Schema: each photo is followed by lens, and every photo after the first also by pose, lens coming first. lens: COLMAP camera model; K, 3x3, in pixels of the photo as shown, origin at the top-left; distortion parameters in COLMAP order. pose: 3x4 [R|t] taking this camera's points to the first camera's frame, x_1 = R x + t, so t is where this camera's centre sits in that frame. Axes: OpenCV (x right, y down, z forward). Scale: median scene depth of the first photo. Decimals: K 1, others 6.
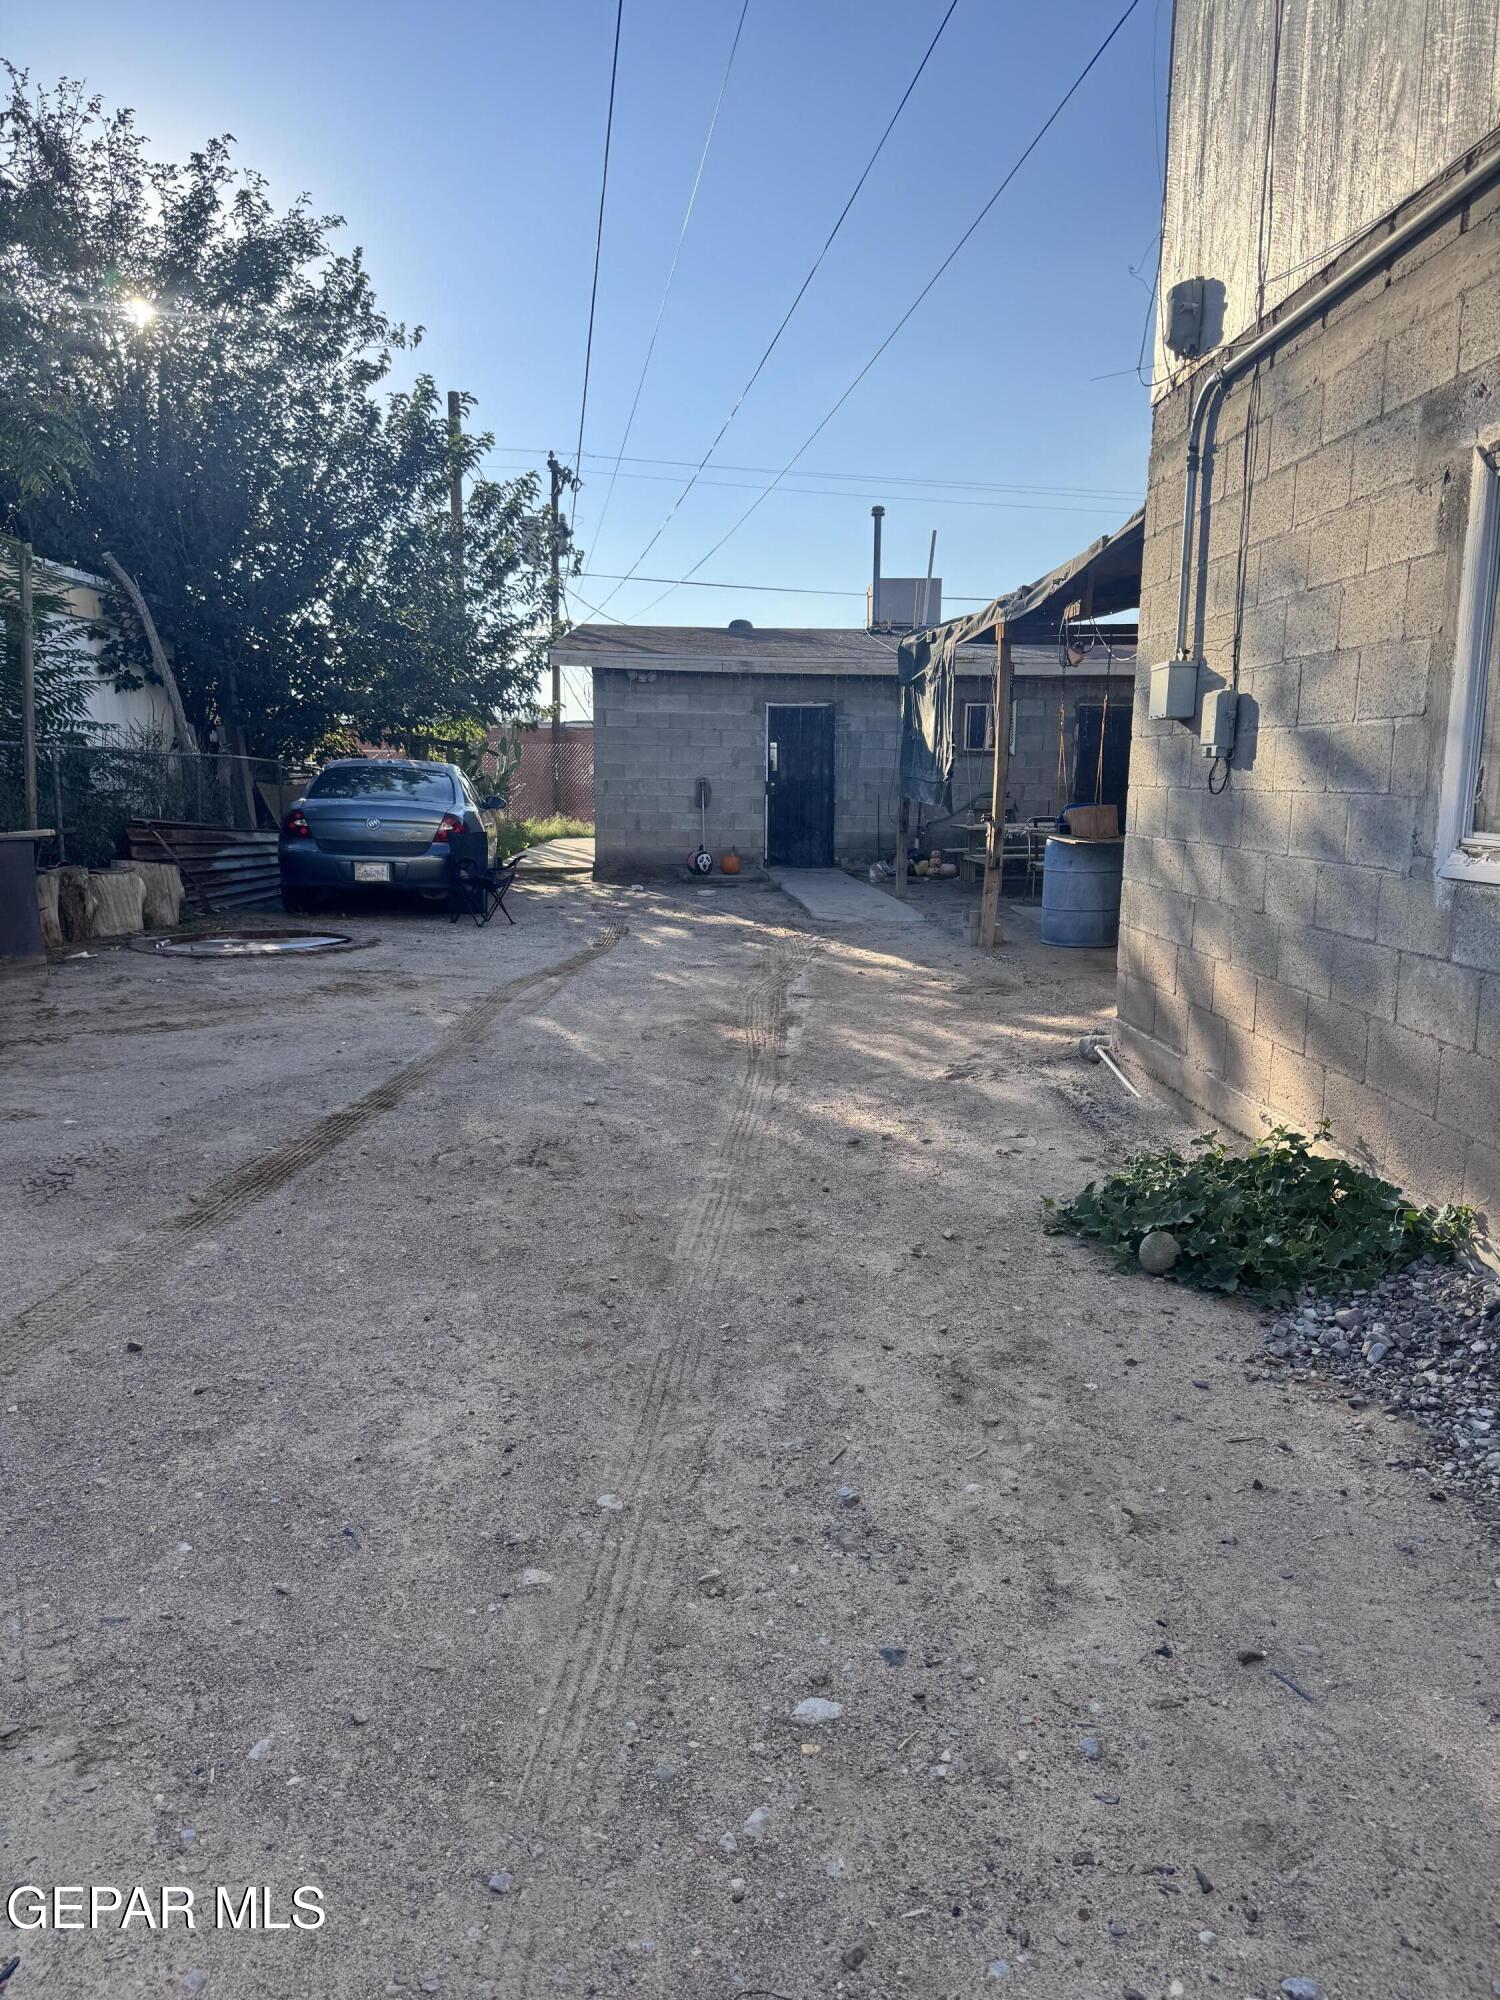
lens RADIAL K [[1410.2, 0, 748.6], [0, 1410.2, 998.4], [0, 0, 1]] dist [-0.000997, -0.000897]
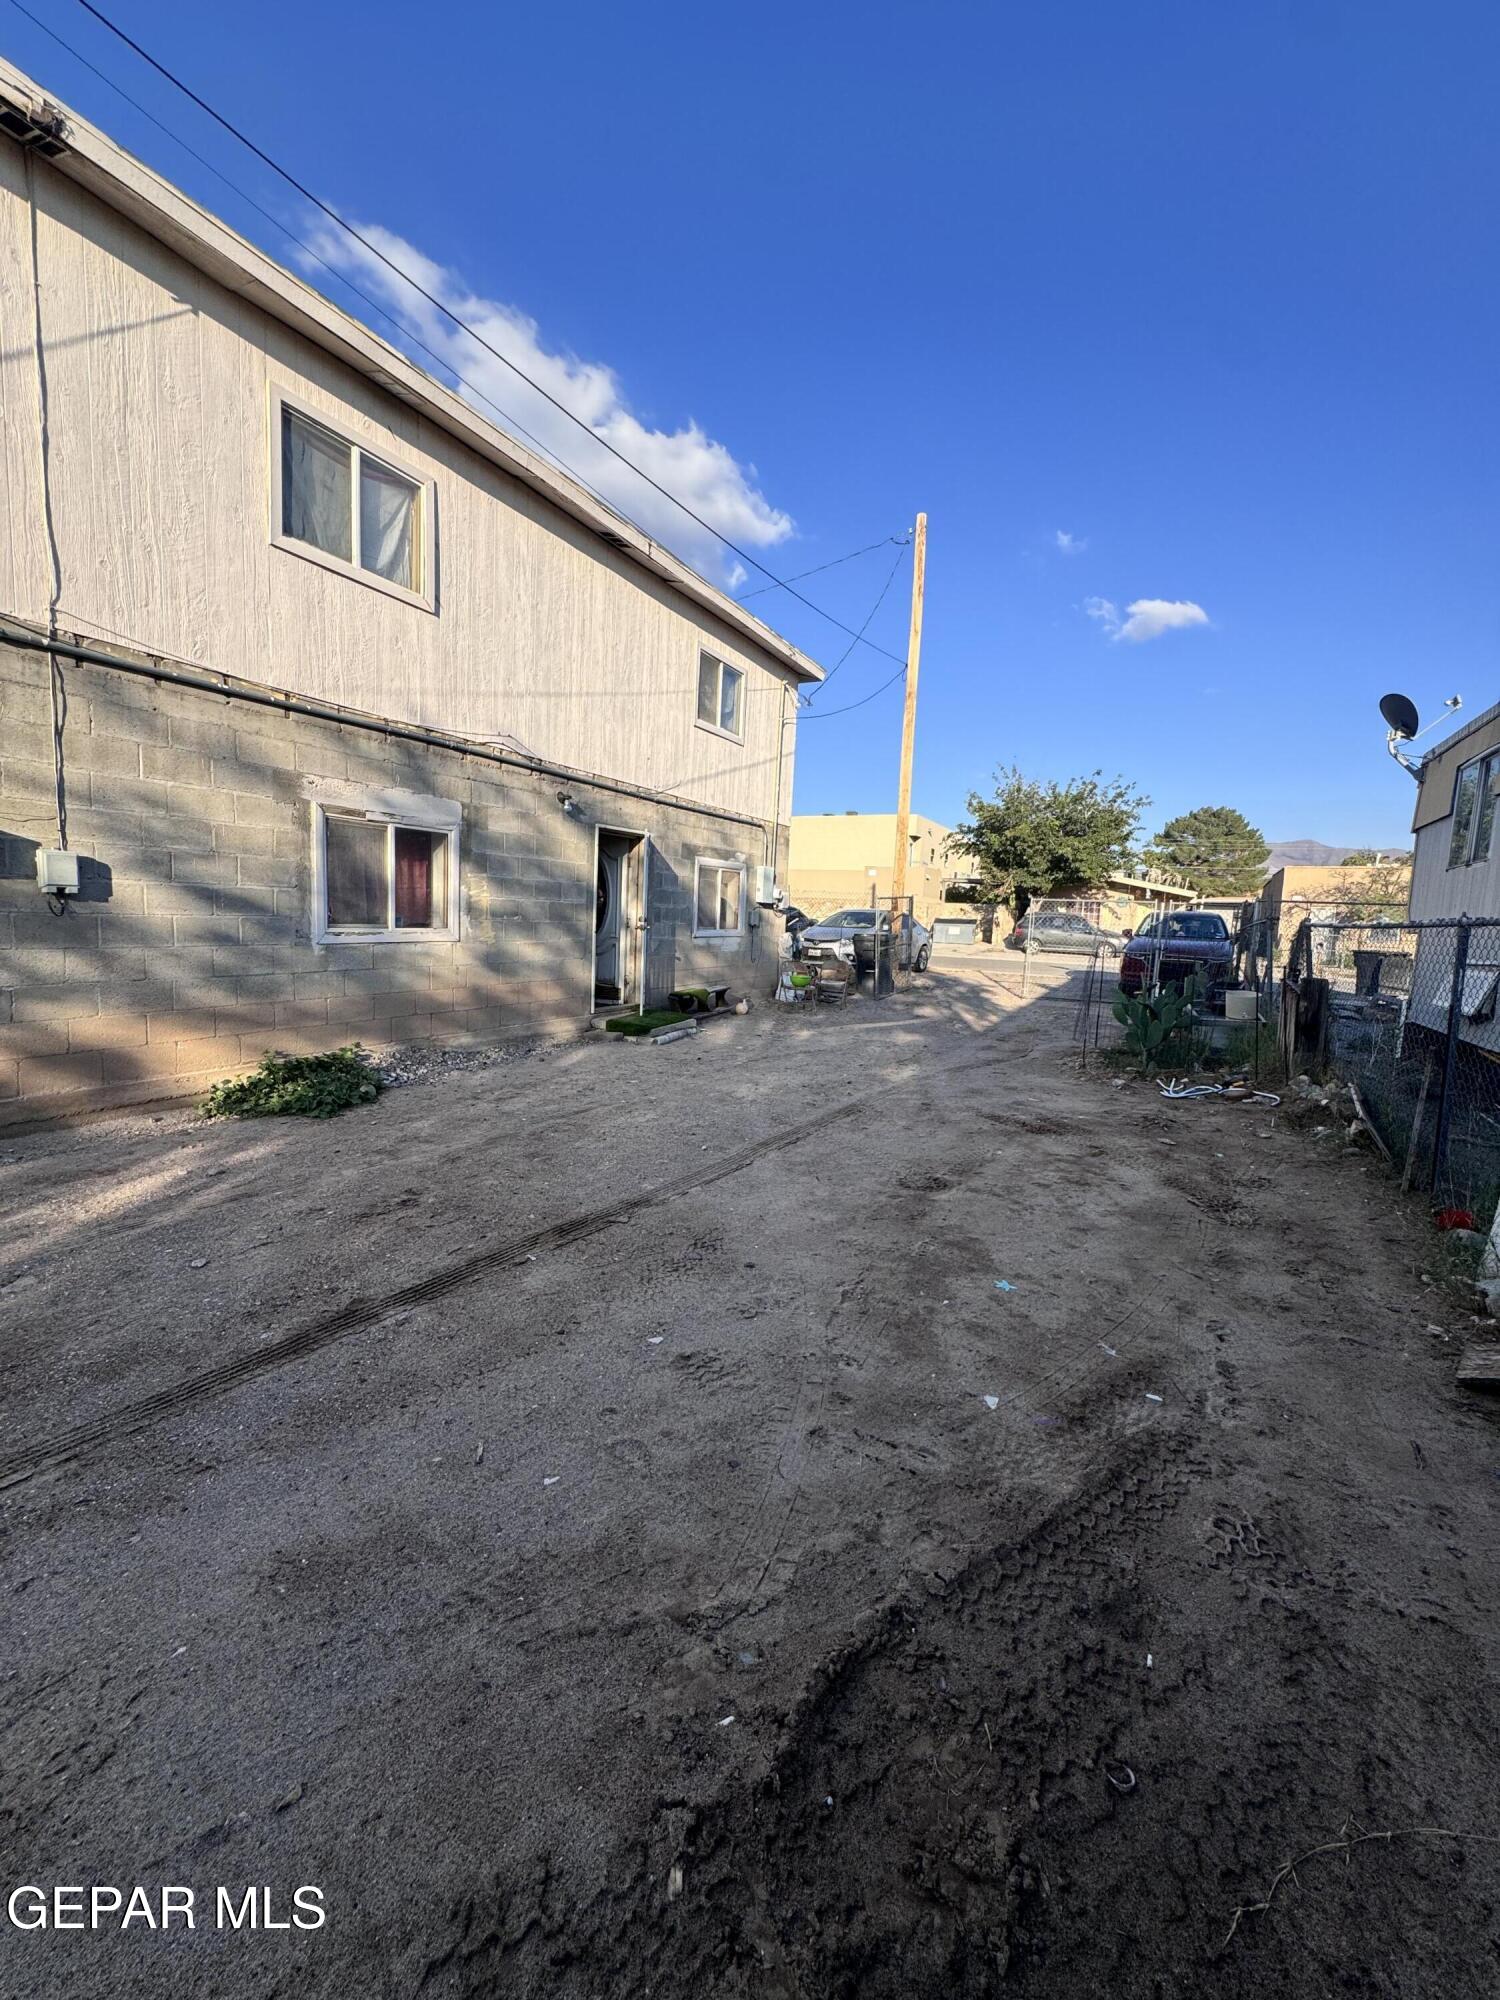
lens RADIAL K [[801.5, 0, 750.0], [0, 801.5, 997.8], [0, 0, 1]] dist [-0.003362, 0.000442]
pose [[-0.866471, -0.112747, 0.486329, -0.941629], [0.016205, 0.967298, 0.253125, -0.326840], [-0.498964, 0.227206, -0.836309, 1.667844]]
